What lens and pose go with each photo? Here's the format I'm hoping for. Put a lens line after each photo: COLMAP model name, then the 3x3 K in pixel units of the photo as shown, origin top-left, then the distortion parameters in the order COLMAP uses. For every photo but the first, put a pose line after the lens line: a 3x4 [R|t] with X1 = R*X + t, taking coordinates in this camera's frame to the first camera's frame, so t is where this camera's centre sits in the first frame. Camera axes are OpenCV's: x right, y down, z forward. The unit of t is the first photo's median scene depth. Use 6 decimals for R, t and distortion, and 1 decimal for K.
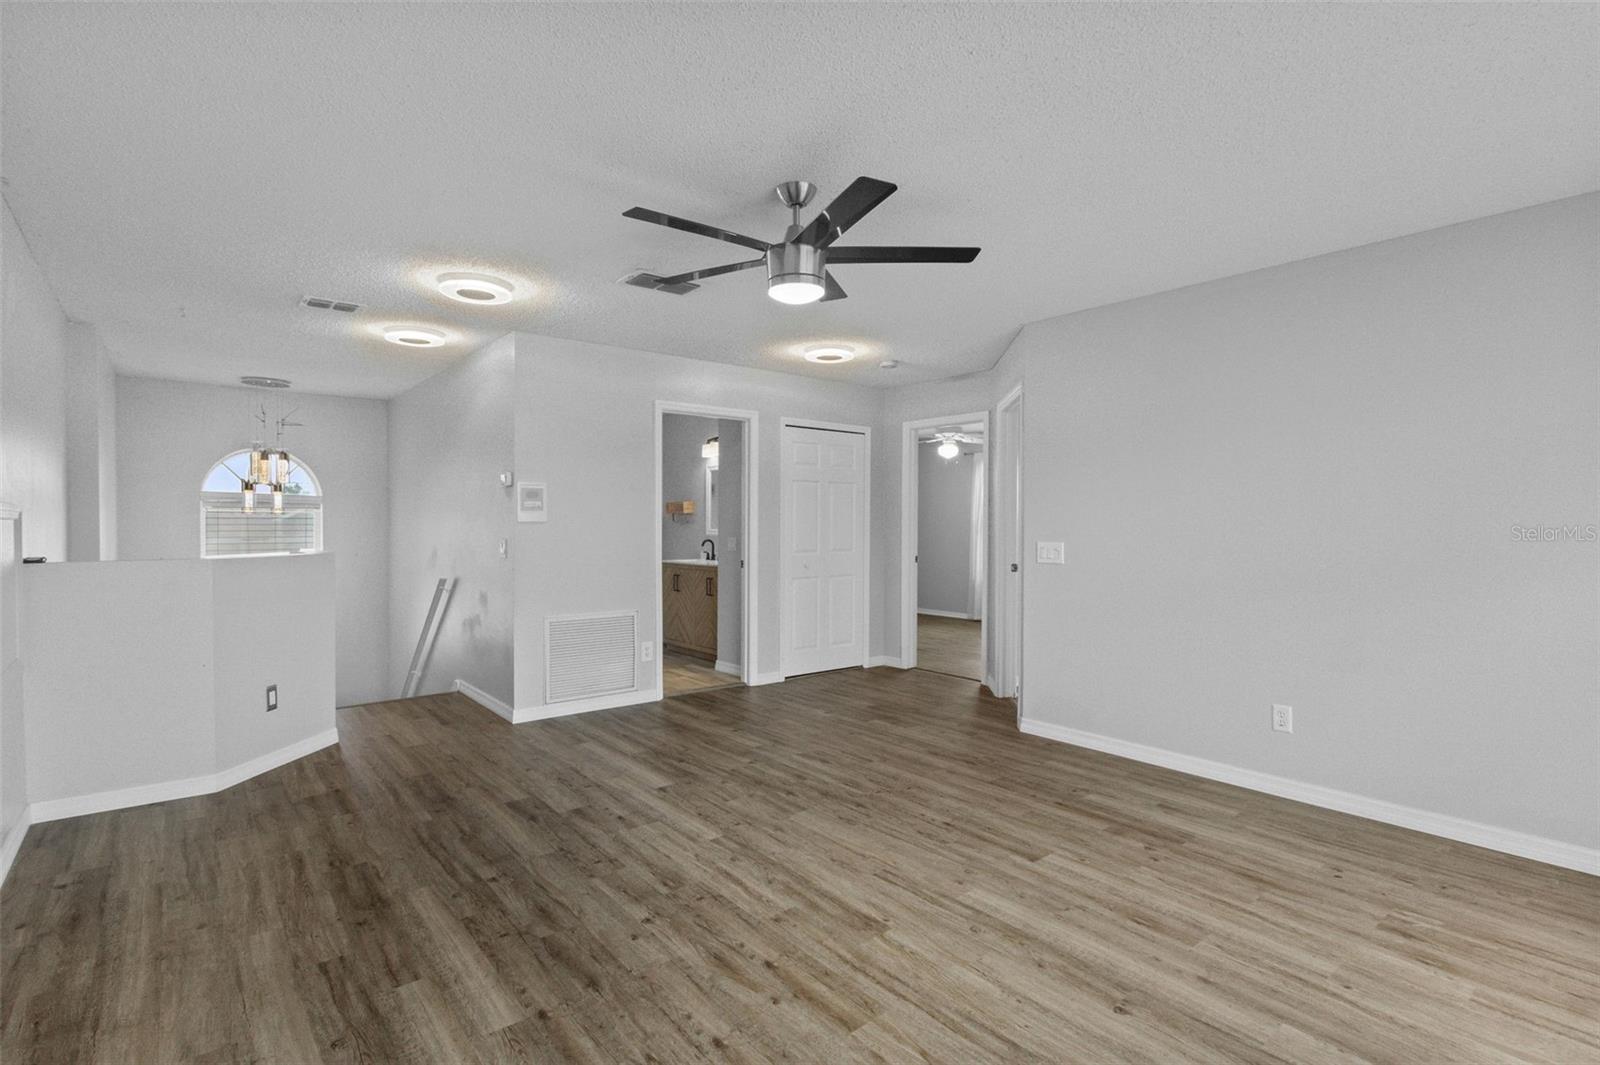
lens RADIAL K [[765.6, 0, 791.0], [0, 765.6, 537.0], [0, 0, 1]] dist [0.005144, -0.000226]
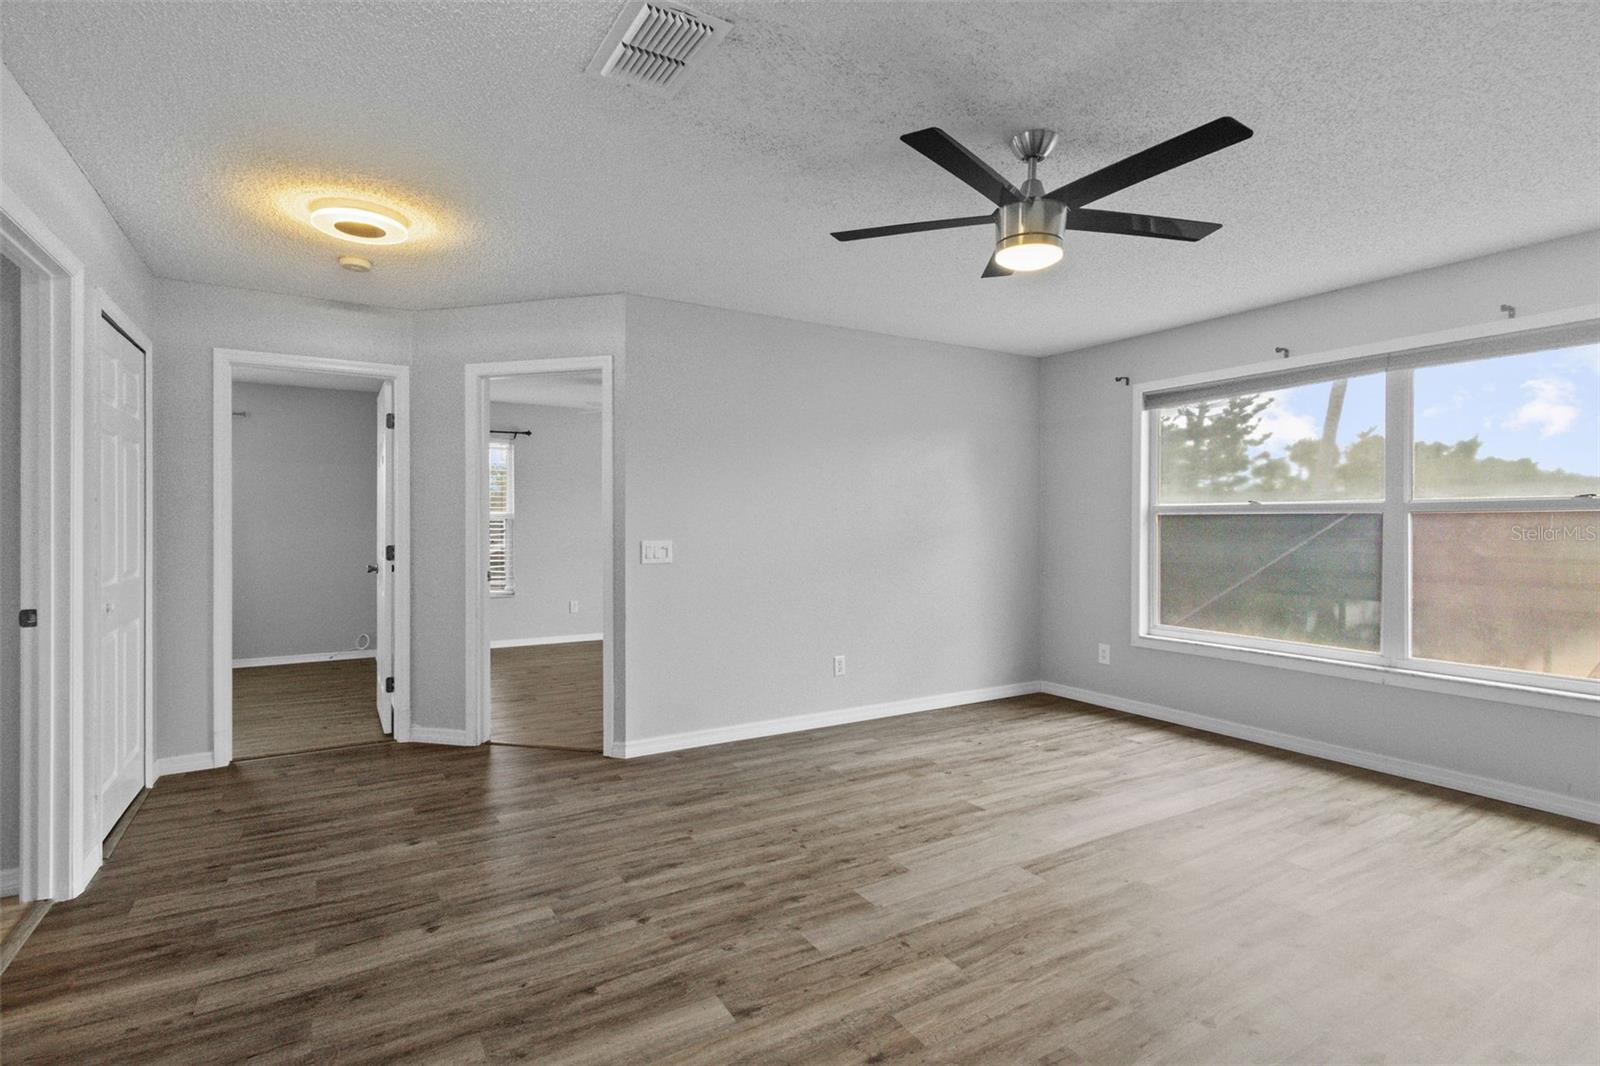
lens RADIAL K [[775.8, 0, 785.5], [0, 775.8, 521.7], [0, 0, 1]] dist [0.004498, 0.000177]
pose [[0.144824, -0.001822, 0.989456, -0.759243], [0.020316, 0.999793, -0.001132, -0.014892], [-0.989249, 0.020266, 0.144831, 0.954621]]
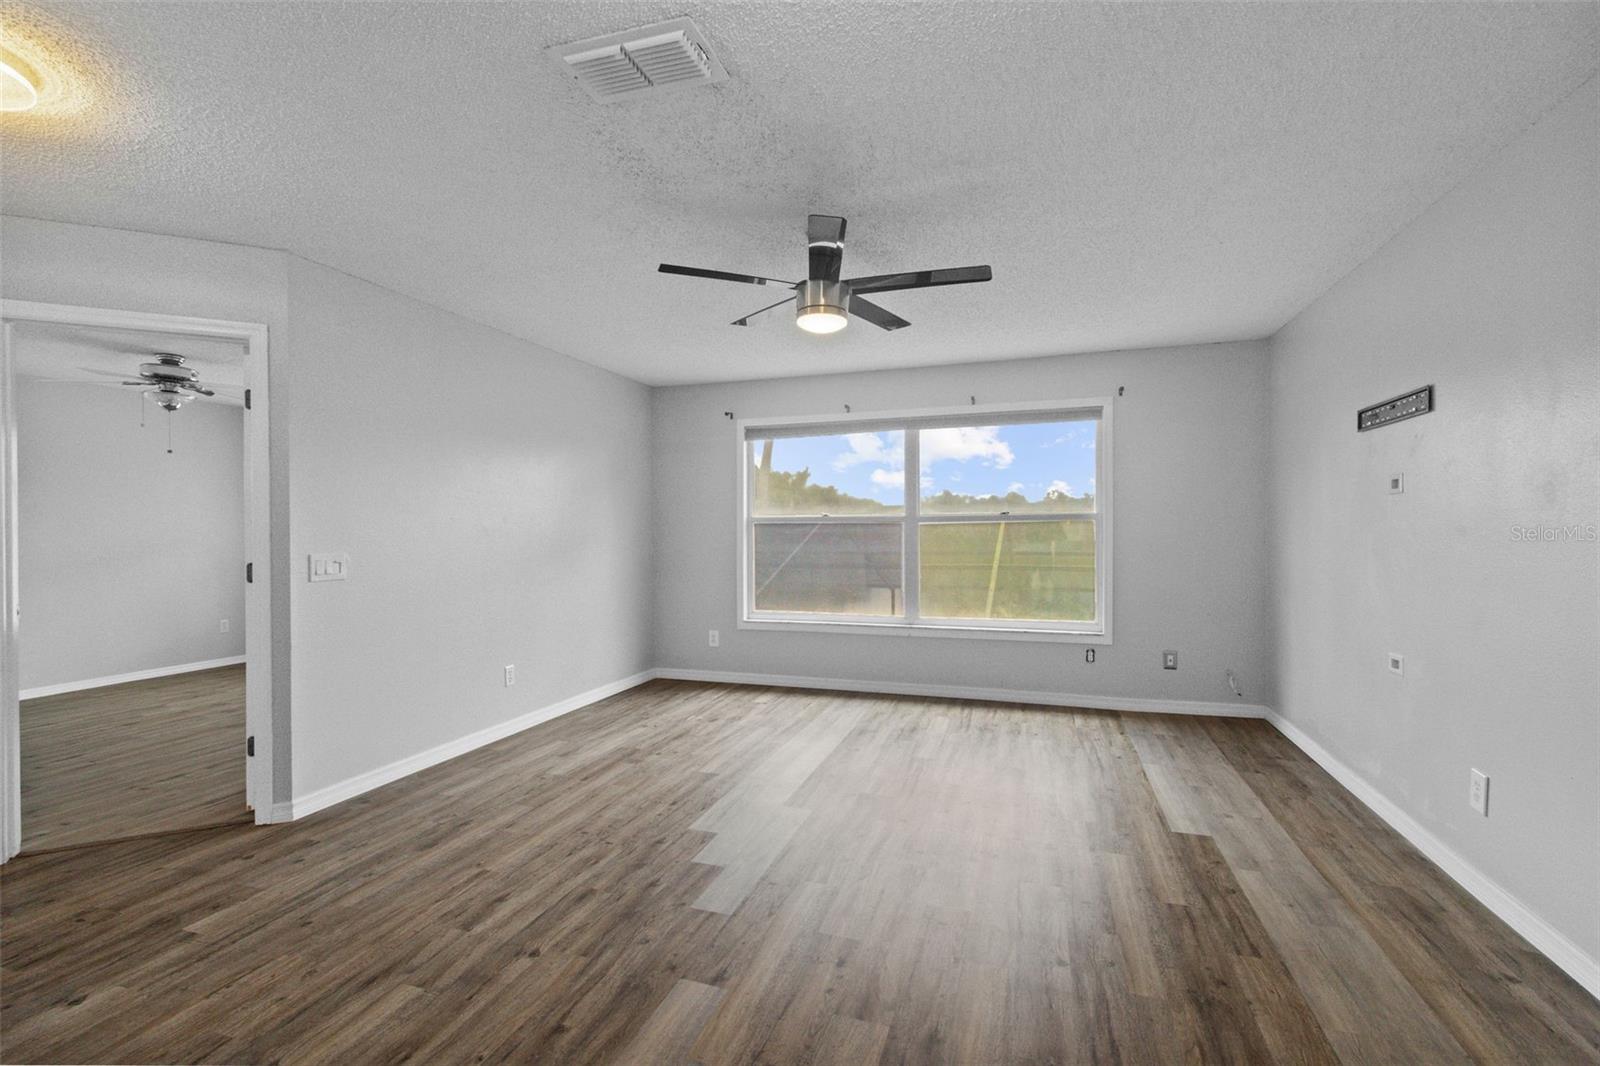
lens RADIAL K [[725.2, 0, 794.2], [0, 725.2, 530.4], [0, 0, 1]] dist [0.002894, -0.000474]
pose [[-0.537608, -0.002485, 0.843191, -0.722729], [0.018483, 0.999721, 0.014731, -0.024025], [-0.842992, 0.023504, -0.537412, 1.340152]]
